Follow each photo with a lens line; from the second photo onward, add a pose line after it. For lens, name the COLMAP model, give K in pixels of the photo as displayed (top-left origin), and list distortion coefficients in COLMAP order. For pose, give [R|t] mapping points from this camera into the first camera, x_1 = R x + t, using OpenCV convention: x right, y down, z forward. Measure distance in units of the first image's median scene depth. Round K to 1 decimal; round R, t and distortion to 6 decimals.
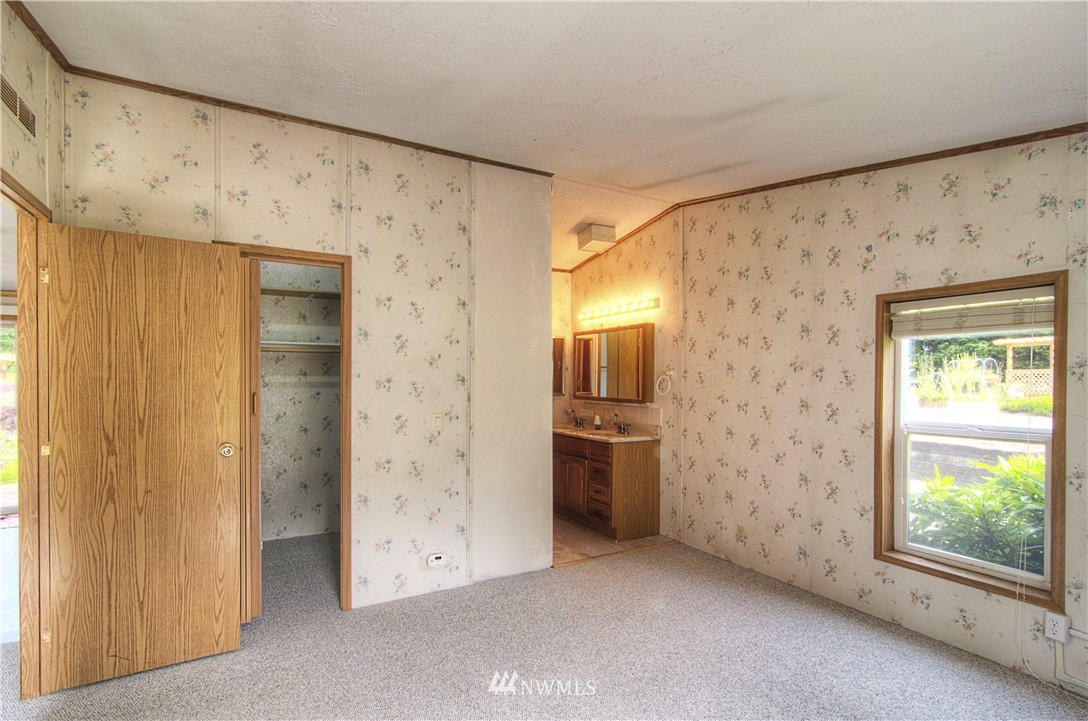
lens RADIAL K [[526.8, 0, 566.6], [0, 526.8, 381.9], [0, 0, 1]] dist [-0.010926, -0.001356]
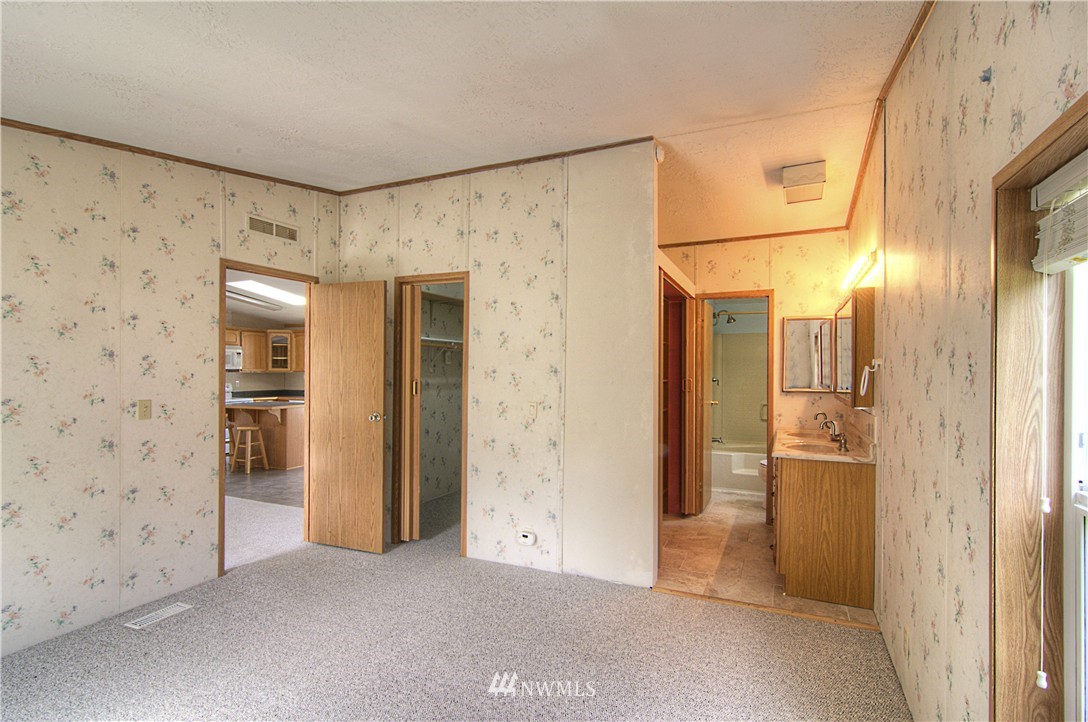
lens RADIAL K [[526.8, 0, 551.0], [0, 526.8, 364.9], [0, 0, 1]] dist [-0.010926, -0.001356]
pose [[0.576813, -0.007386, -0.816843, 0.670987], [-0.008049, 0.999859, -0.014725, -0.000786], [0.816836, 0.015068, 0.576673, 0.416288]]
